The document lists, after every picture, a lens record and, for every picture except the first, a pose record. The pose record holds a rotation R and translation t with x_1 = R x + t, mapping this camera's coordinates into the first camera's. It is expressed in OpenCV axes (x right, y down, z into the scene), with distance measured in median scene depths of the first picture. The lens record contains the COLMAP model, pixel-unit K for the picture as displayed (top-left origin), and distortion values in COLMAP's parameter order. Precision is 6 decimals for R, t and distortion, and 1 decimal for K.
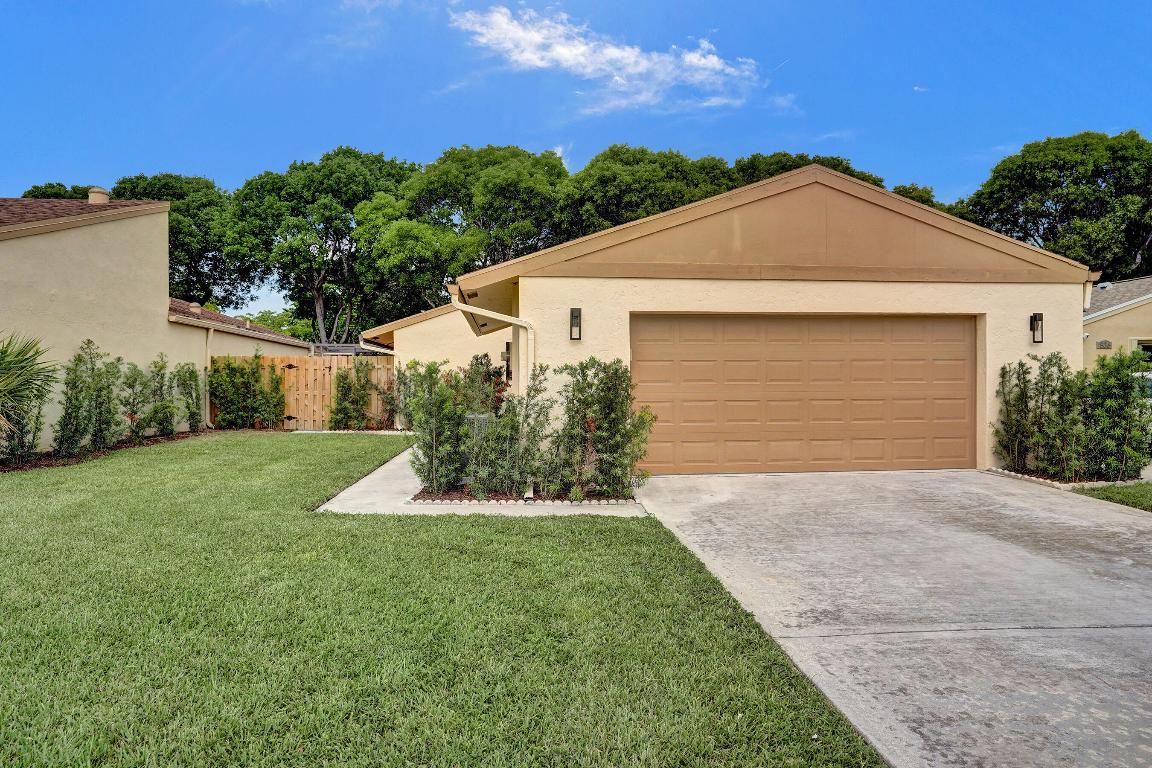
lens RADIAL K [[713.6, 0, 576.0], [0, 713.6, 384.0], [0, 0, 1]] dist [-0.000547, -0.002826]
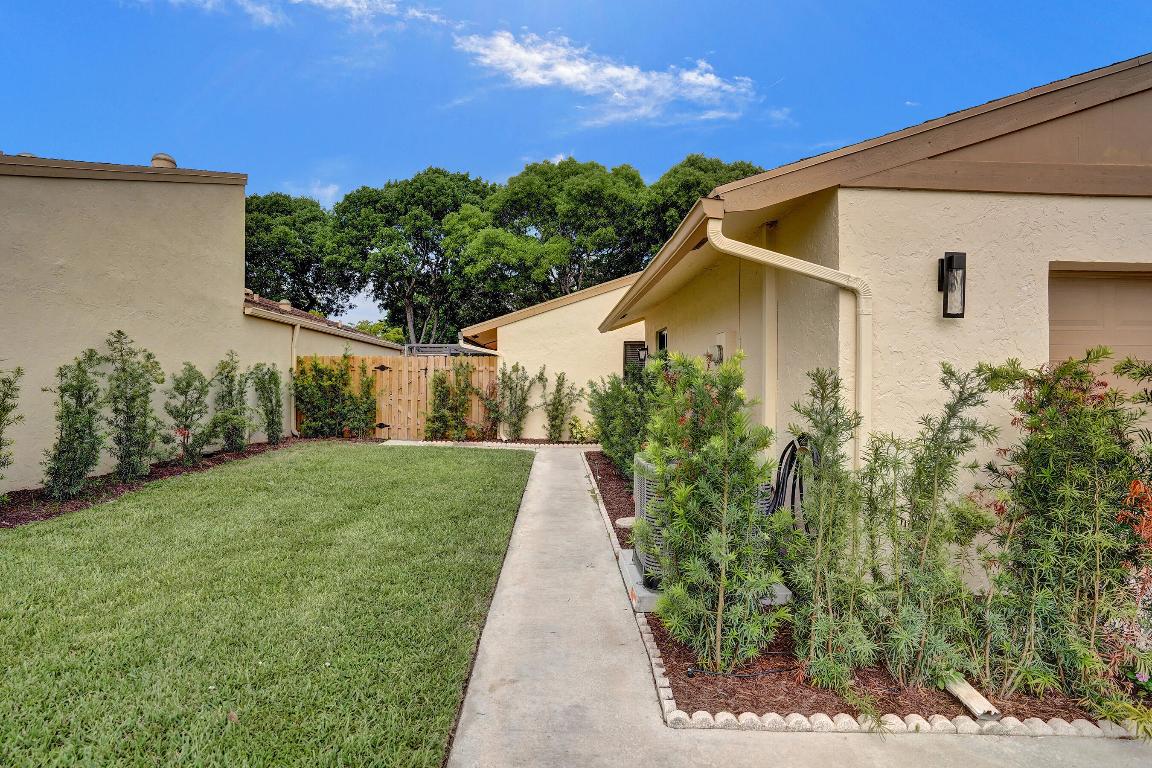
lens RADIAL K [[571.3, 0, 576.0], [0, 571.3, 384.0], [0, 0, 1]] dist [-0.021083, -0.000179]
pose [[0.998410, 0.006691, -0.055973, -0.156411], [-0.006560, 0.999975, 0.002536, -0.010315], [0.055988, -0.002164, 0.998429, 0.397513]]
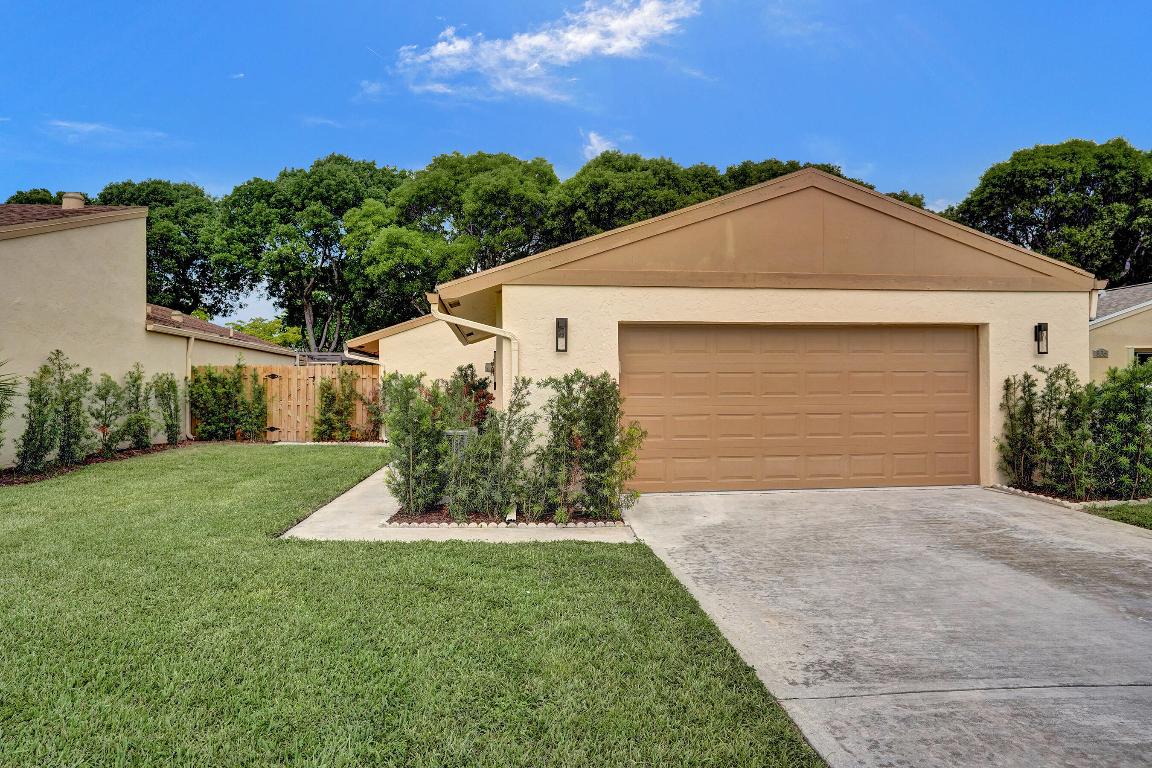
lens RADIAL K [[706.8, 0, 576.0], [0, 706.8, 384.0], [0, 0, 1]] dist [-0.003314, 0.003811]
pose [[0.999945, -0.001487, 0.010421, 0.005678], [0.001572, 0.999965, -0.008190, -0.006917], [-0.010408, 0.008206, 0.999912, 0.037151]]
